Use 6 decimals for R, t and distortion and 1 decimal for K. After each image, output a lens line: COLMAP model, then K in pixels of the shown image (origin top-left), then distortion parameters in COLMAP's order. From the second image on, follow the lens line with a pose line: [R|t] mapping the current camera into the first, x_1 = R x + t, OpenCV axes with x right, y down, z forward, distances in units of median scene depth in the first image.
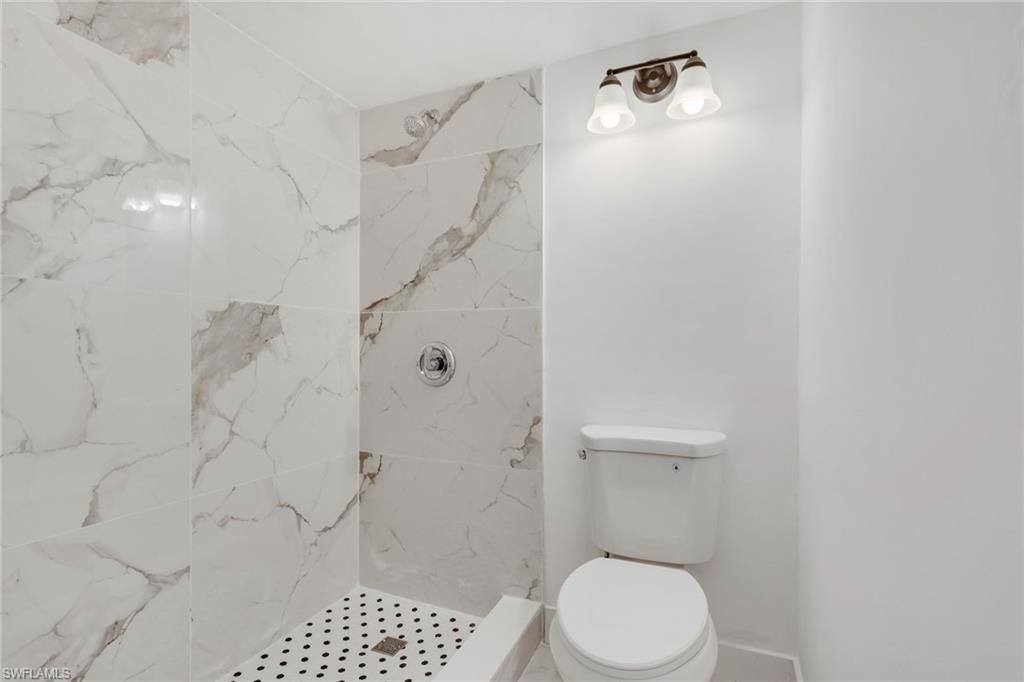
lens RADIAL K [[480.9, 0, 513.3], [0, 480.9, 348.9], [0, 0, 1]] dist [-0.005714, 0.001243]
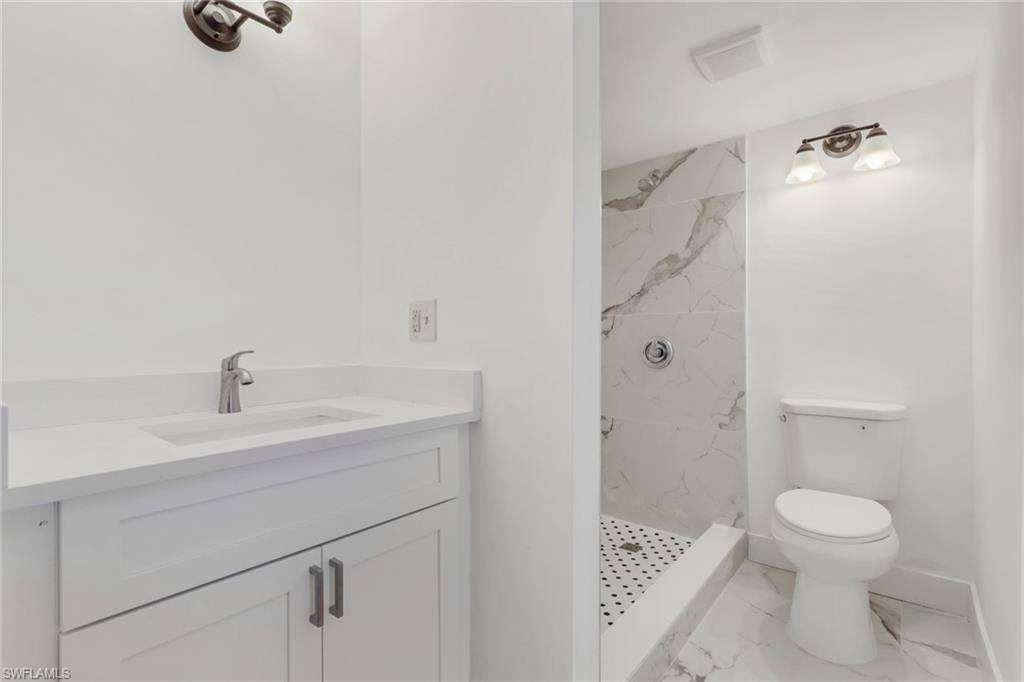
lens RADIAL K [[480.9, 0, 507.5], [0, 480.9, 336.6], [0, 0, 1]] dist [-0.005714, 0.001243]
pose [[0.960834, -0.000257, -0.277124, -0.207005], [-0.003573, 0.999905, -0.013314, 0.005888], [0.277101, 0.013783, 0.960742, -0.481947]]
